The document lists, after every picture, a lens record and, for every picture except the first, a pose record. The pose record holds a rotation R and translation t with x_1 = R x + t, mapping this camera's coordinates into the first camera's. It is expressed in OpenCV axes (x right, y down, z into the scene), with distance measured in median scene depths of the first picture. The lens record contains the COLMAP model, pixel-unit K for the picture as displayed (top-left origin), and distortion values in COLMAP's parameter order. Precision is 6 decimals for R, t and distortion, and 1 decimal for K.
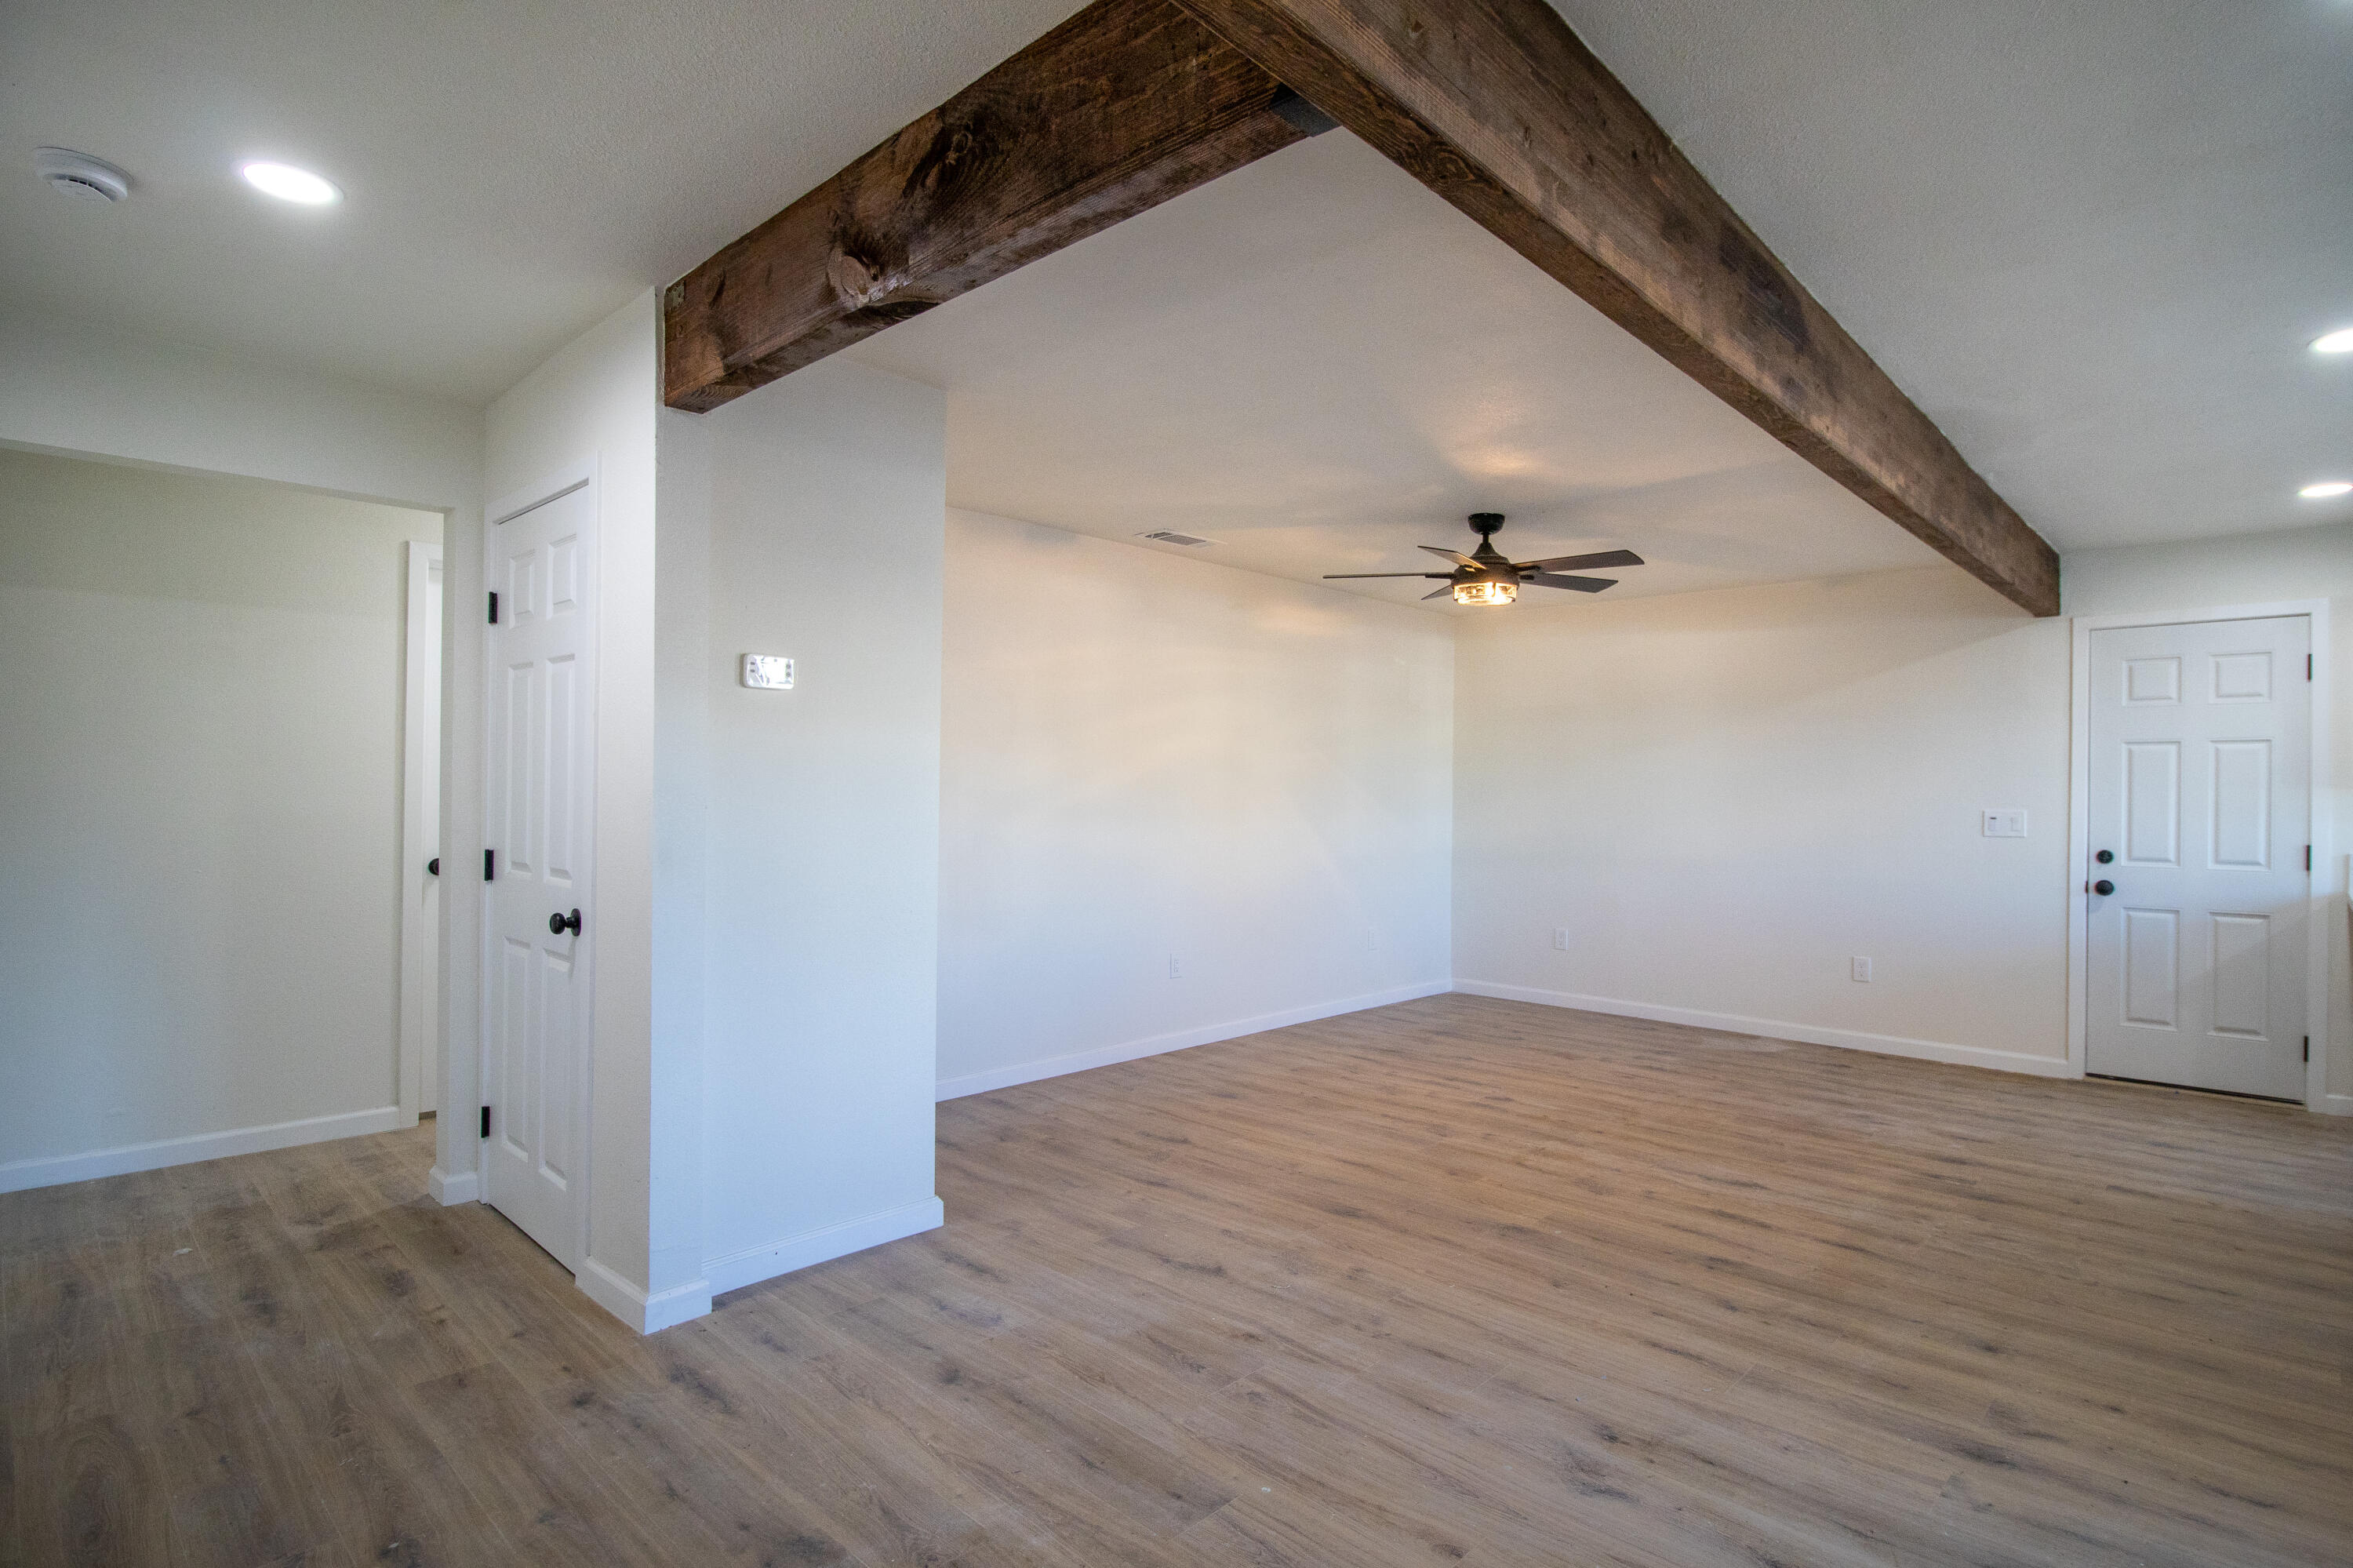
lens RADIAL K [[1174.7, 0, 1247.2], [0, 1174.7, 780.6], [0, 0, 1]] dist [-0.016021, -0.001302]
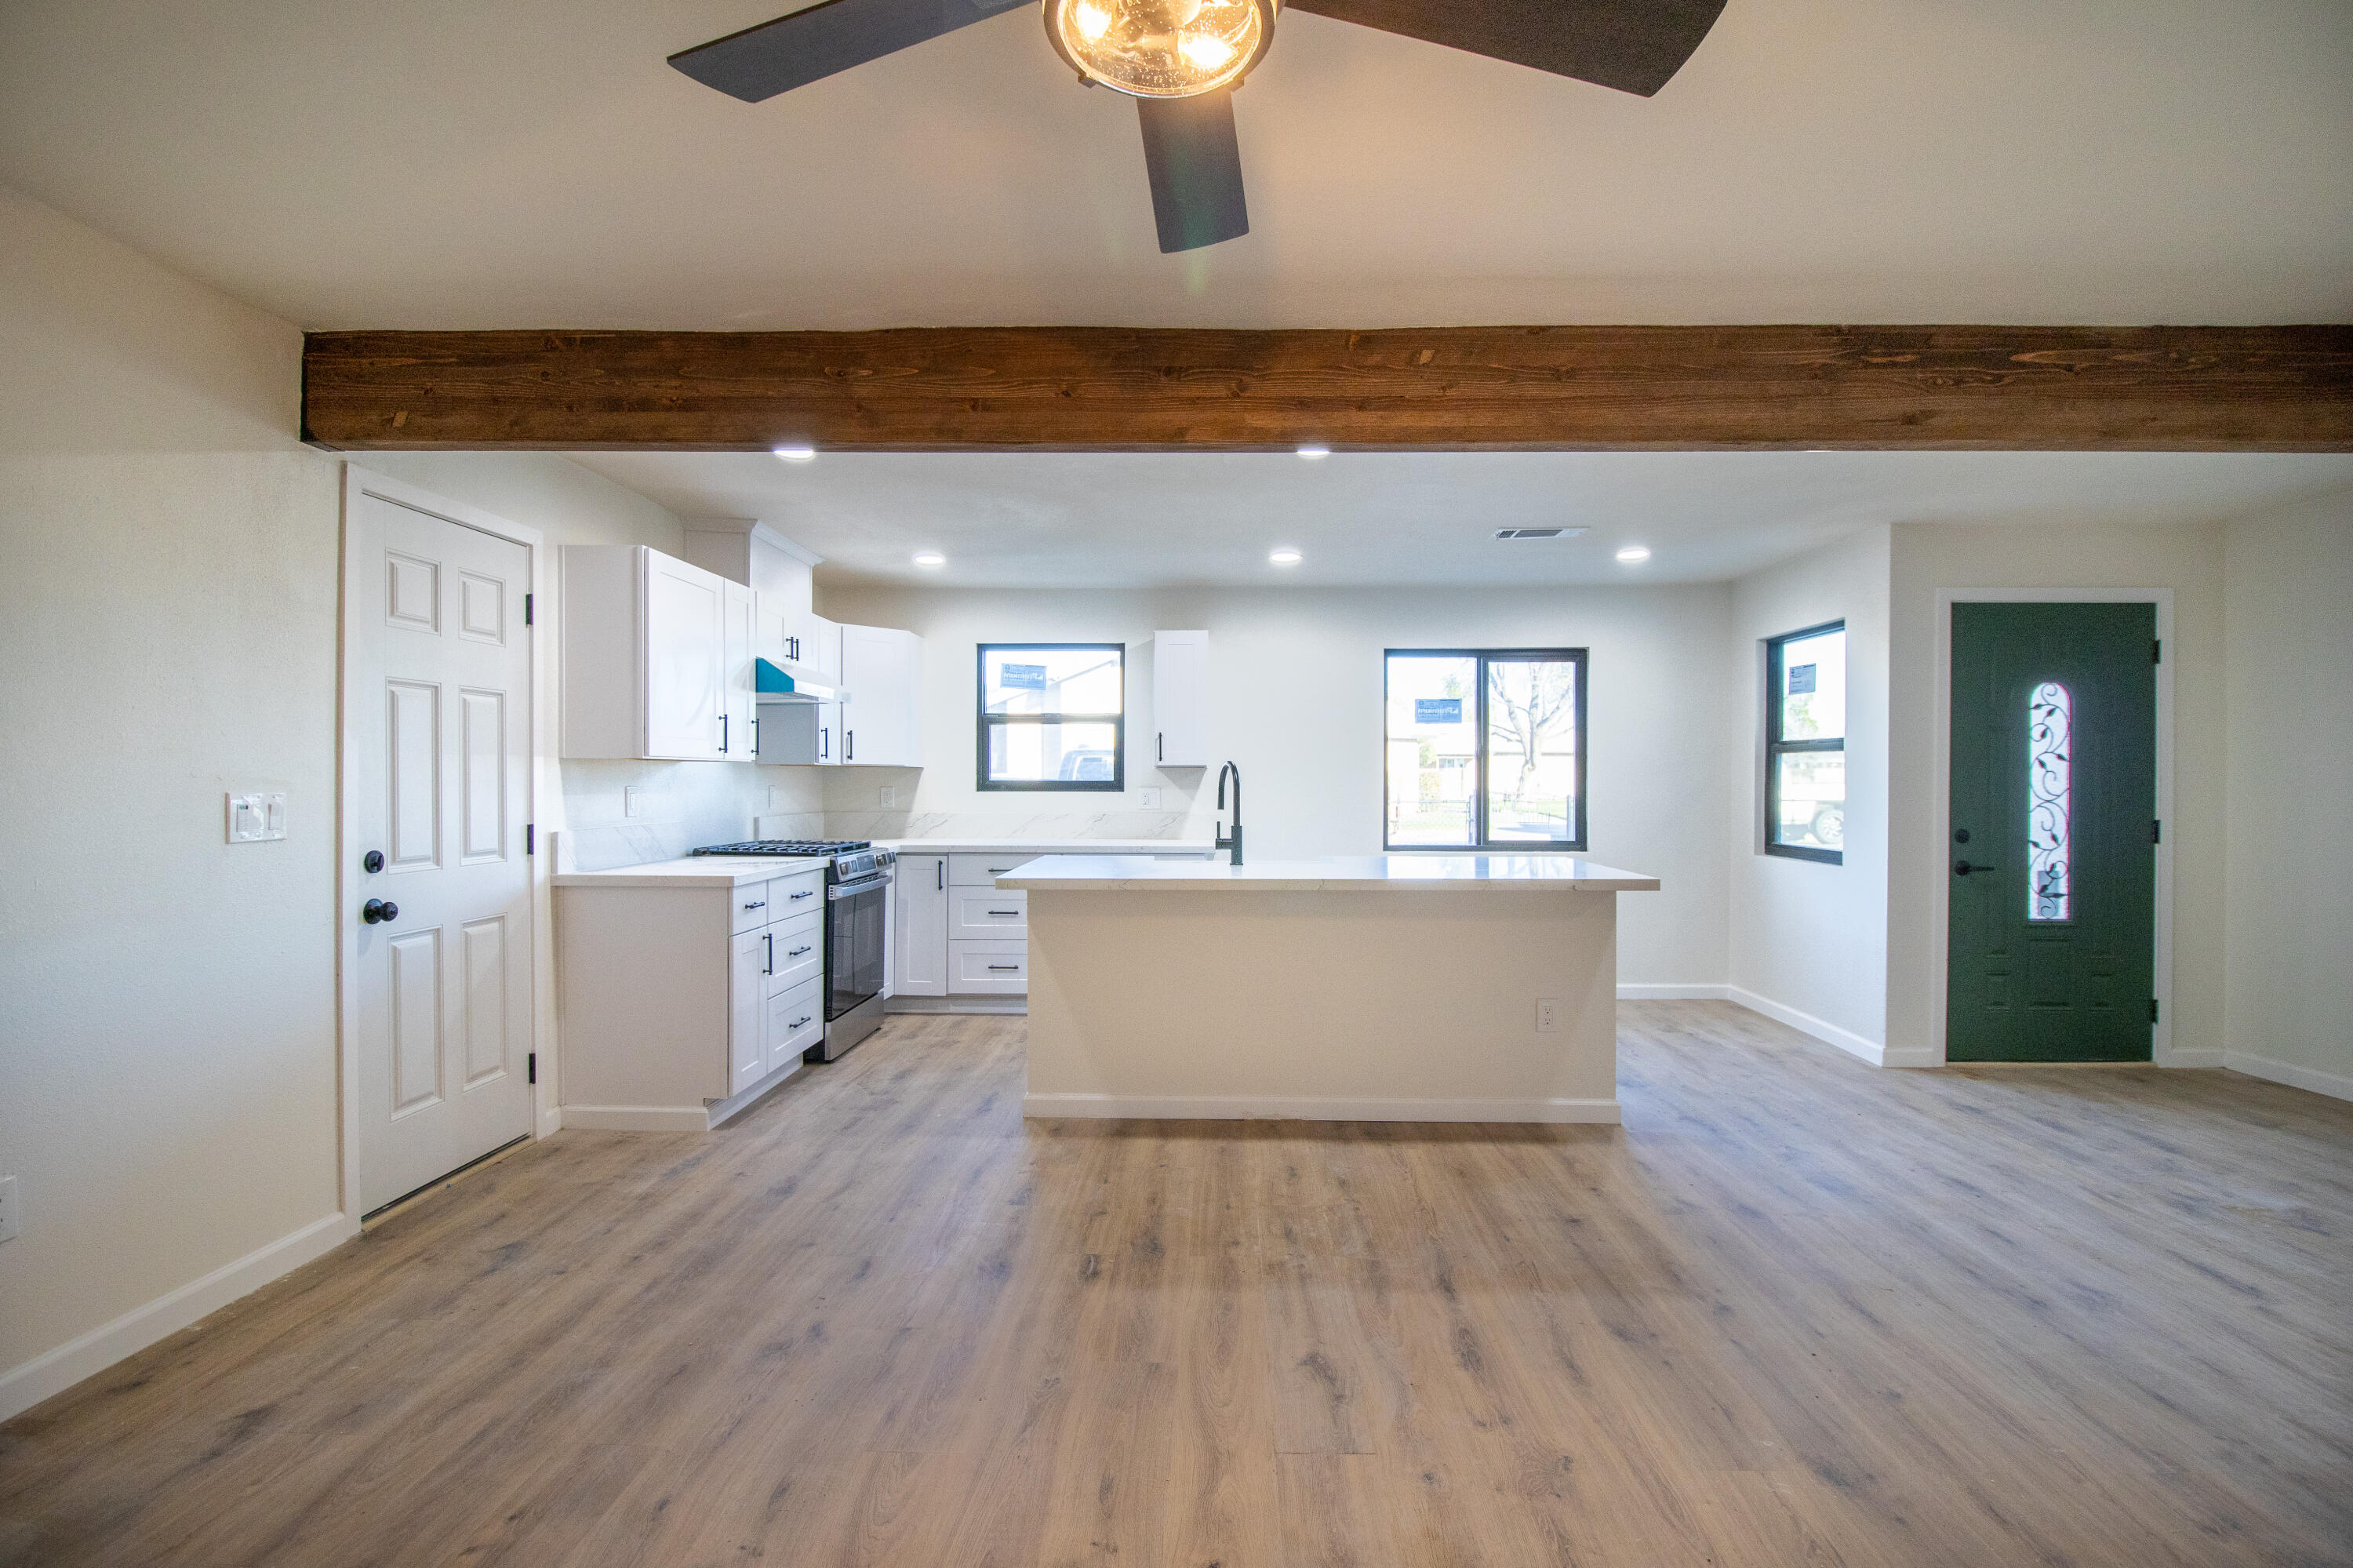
lens RADIAL K [[1125.7, 0, 1162.9], [0, 1125.7, 780.2], [0, 0, 1]] dist [-0.012569, -0.000743]
pose [[-0.639390, -0.013645, 0.768762, 0.006999], [-0.017278, 0.999845, 0.003375, 0.017535], [-0.768689, -0.011125, -0.639526, 1.548325]]
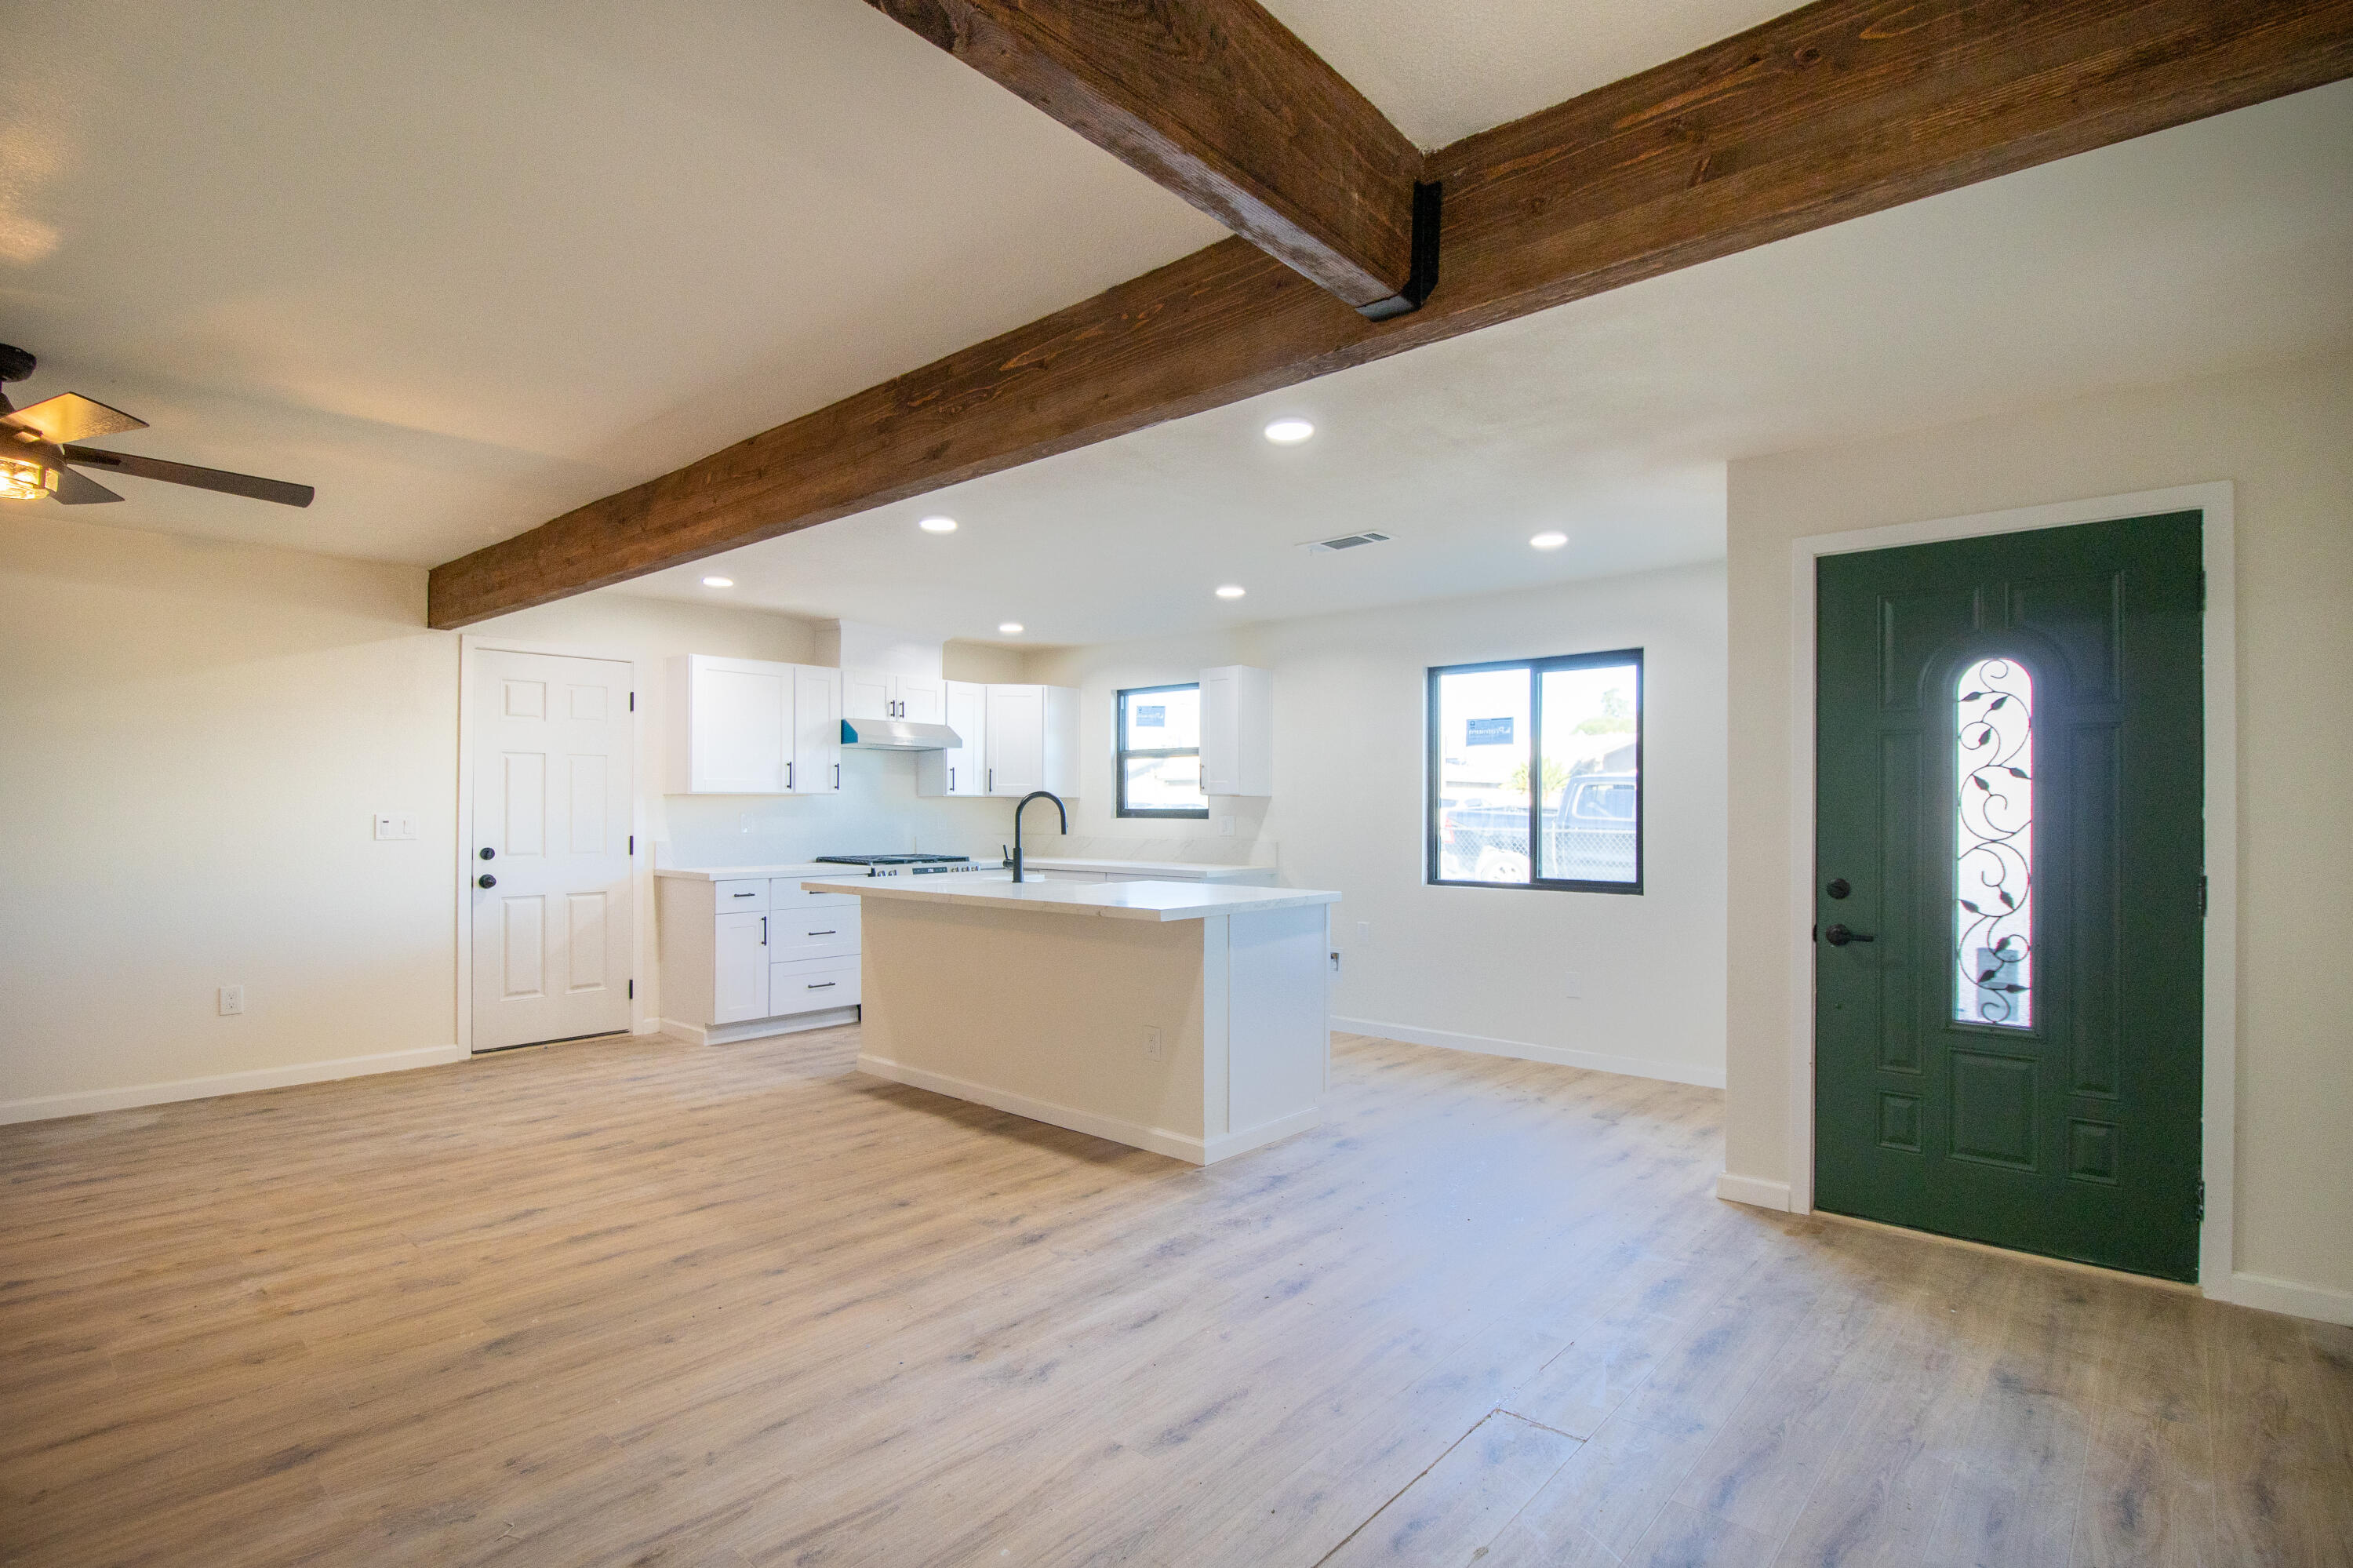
lens RADIAL K [[1133.9, 0, 1180.6], [0, 1133.9, 789.7], [0, 0, 1]] dist [-0.010697, -0.000932]
pose [[-0.012698, 0.003186, 0.999914, -0.516523], [-0.012216, 0.999920, -0.003341, -0.000458], [-0.999845, -0.012258, -0.012658, 0.511297]]
